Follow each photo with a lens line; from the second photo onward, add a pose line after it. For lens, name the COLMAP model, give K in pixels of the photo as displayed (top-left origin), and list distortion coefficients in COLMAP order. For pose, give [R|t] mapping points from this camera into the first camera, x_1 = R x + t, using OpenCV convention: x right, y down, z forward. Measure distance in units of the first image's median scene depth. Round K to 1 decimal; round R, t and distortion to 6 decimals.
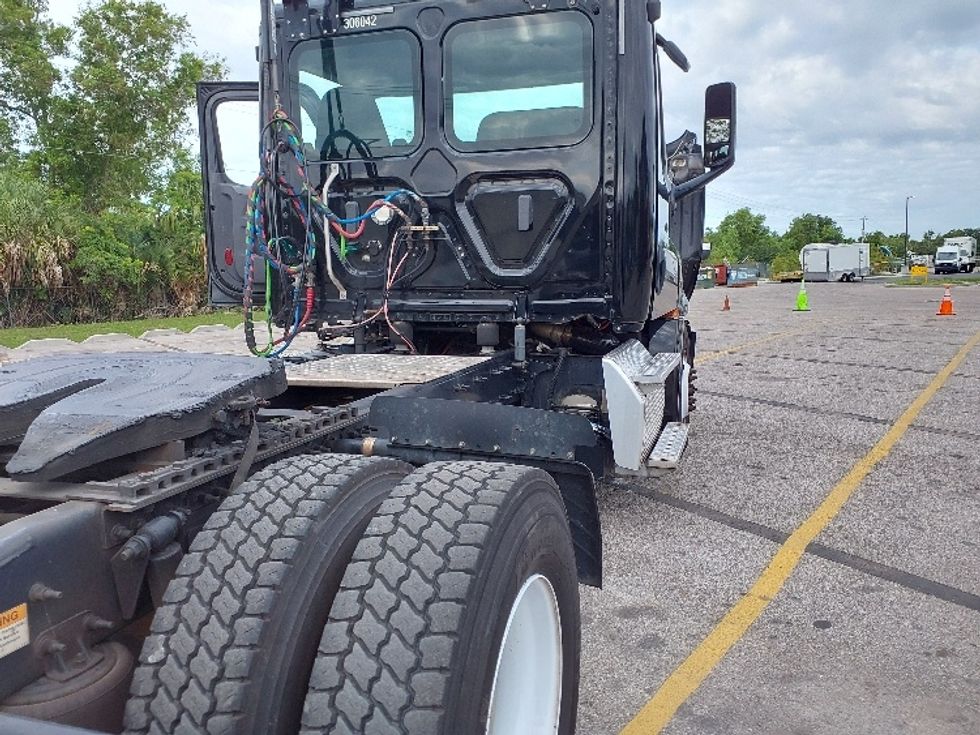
lens RADIAL K [[792.3, 0, 495.0], [0, 792.3, 388.8], [0, 0, 1]] dist [0.001506, -0.011040]
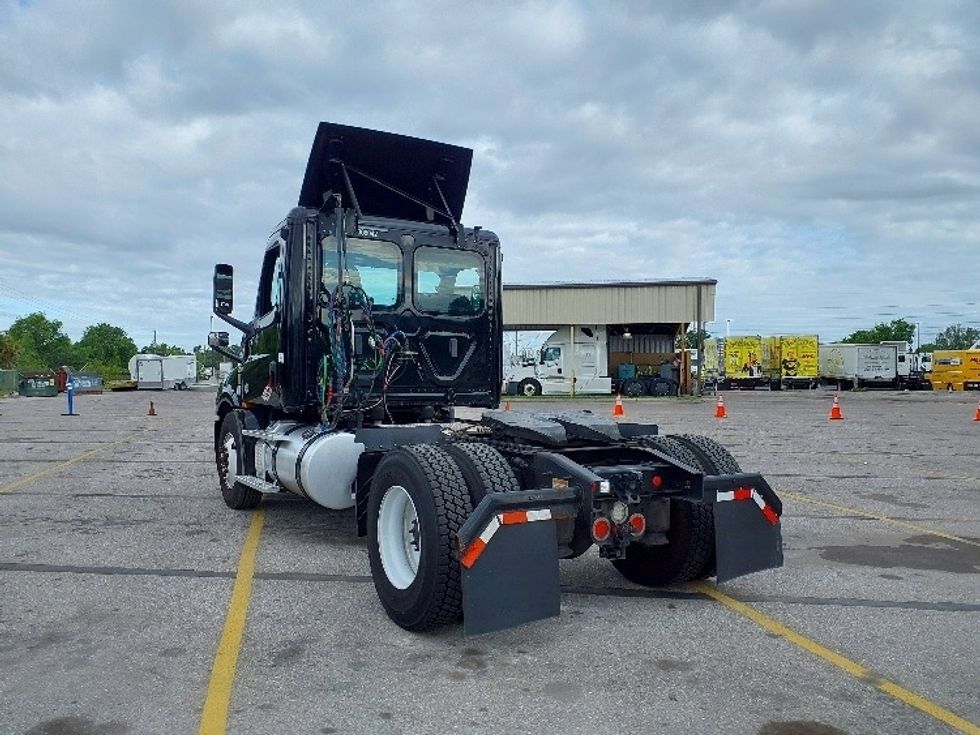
lens RADIAL K [[789.9, 0, 493.0], [0, 789.9, 387.8], [0, 0, 1]] dist [0.022047, -0.005836]
pose [[0.654264, 0.007675, 0.756227, -1.292203], [0.096573, 0.990914, -0.093609, 0.057002], [-0.750075, 0.134276, 0.647578, -0.270530]]
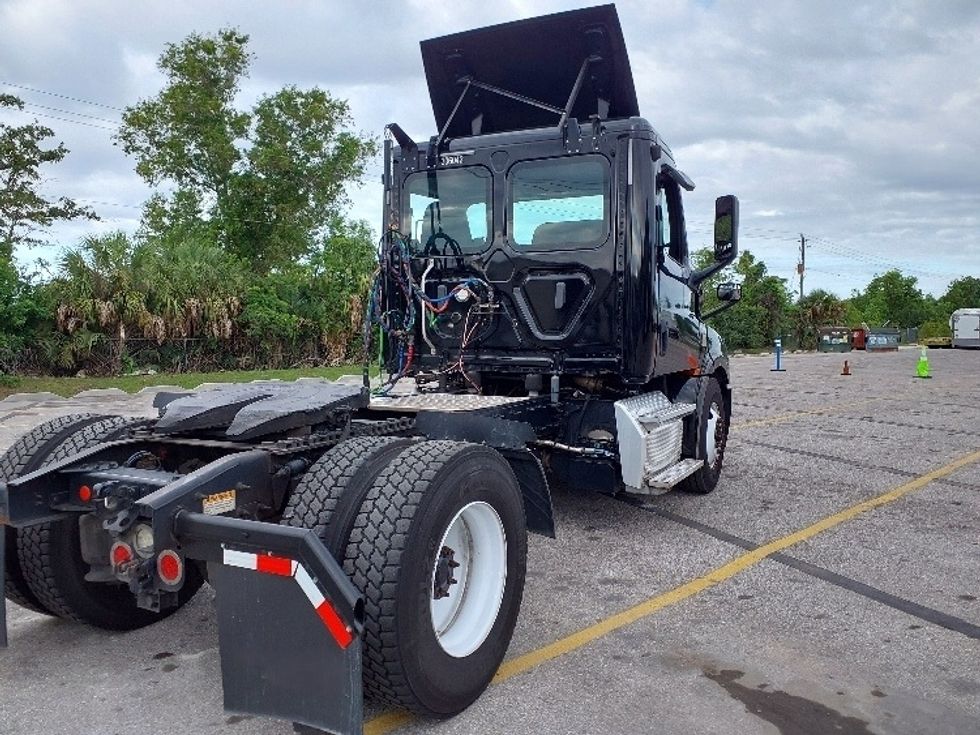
lens RADIAL K [[789.9, 0, 493.0], [0, 789.9, 387.8], [0, 0, 1]] dist [0.022047, -0.005836]
pose [[0.984752, 0.030950, -0.171191, 0.157078], [-0.043427, 0.996627, -0.069628, 0.037817], [0.168458, 0.076000, 0.982775, -0.348630]]
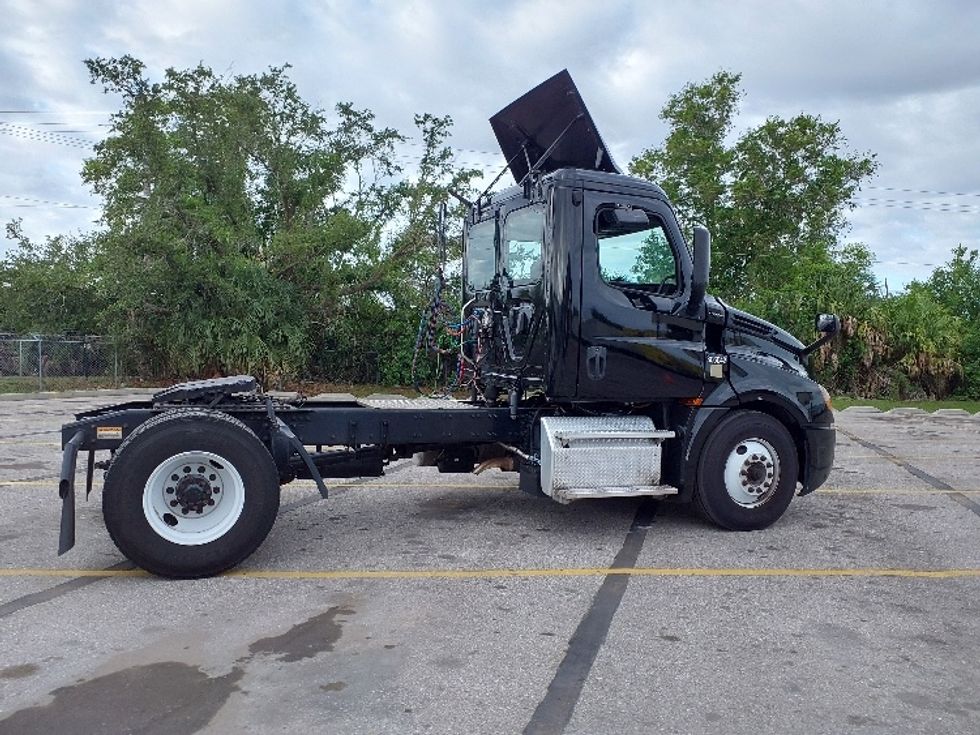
lens RADIAL K [[789.9, 0, 493.0], [0, 789.9, 387.8], [0, 0, 1]] dist [0.022047, -0.005836]
pose [[0.660246, 0.080952, -0.746674, 1.134428], [-0.158957, 0.986714, -0.033581, -0.025978], [0.734035, 0.140861, 0.664342, -0.099797]]
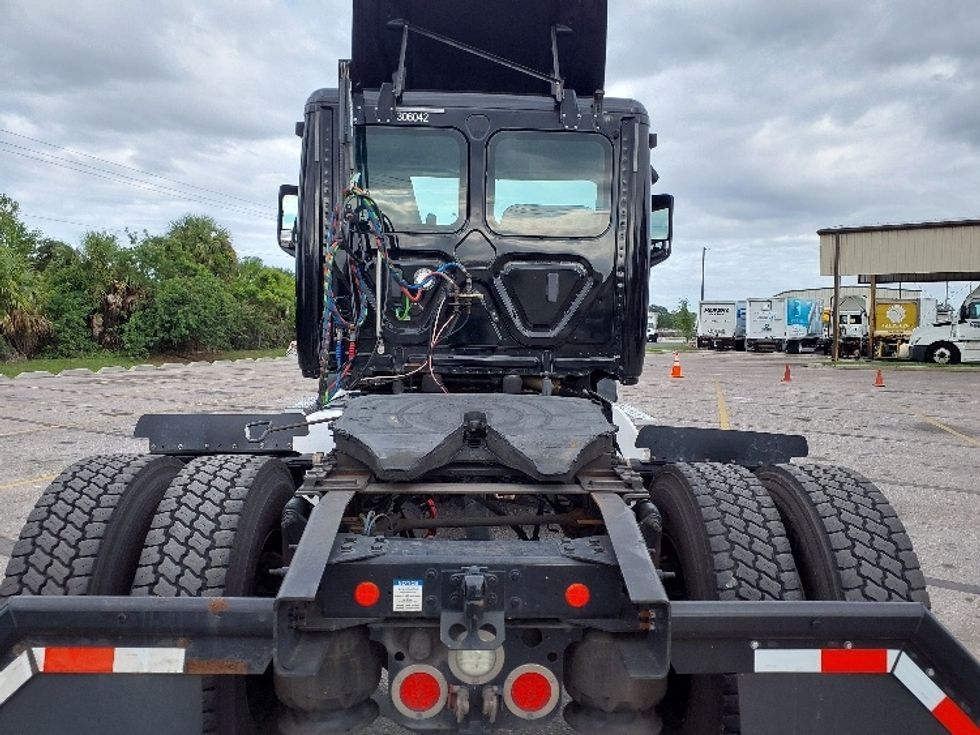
lens RADIAL K [[789.9, 0, 493.0], [0, 789.9, 387.8], [0, 0, 1]] dist [0.022047, -0.005836]
pose [[0.939060, 0.007835, 0.343663, -0.457353], [0.018302, 0.997183, -0.072745, 0.020176], [-0.343265, 0.074601, 0.936271, -0.101132]]
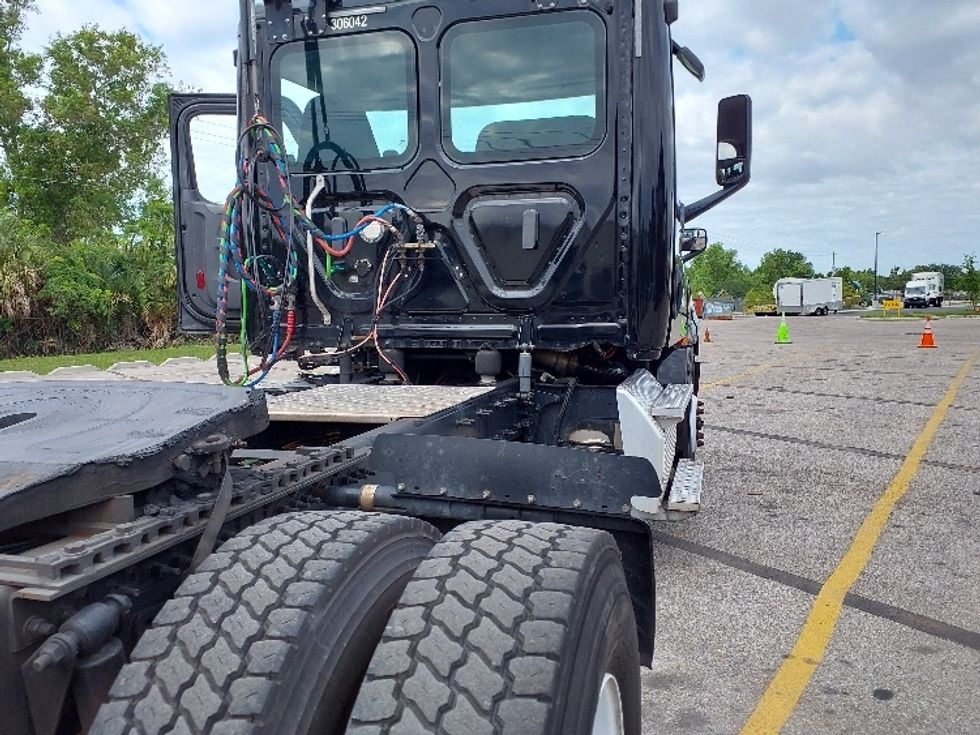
lens RADIAL K [[793.4, 0, 495.0], [0, 793.4, 386.4], [0, 0, 1]] dist [-0.006641, 0.016596]
pose [[0.999519, -0.000161, 0.031026, -0.030176], [0.001541, 0.999010, -0.044452, -0.001803], [-0.030988, 0.044479, 0.998530, 0.098189]]
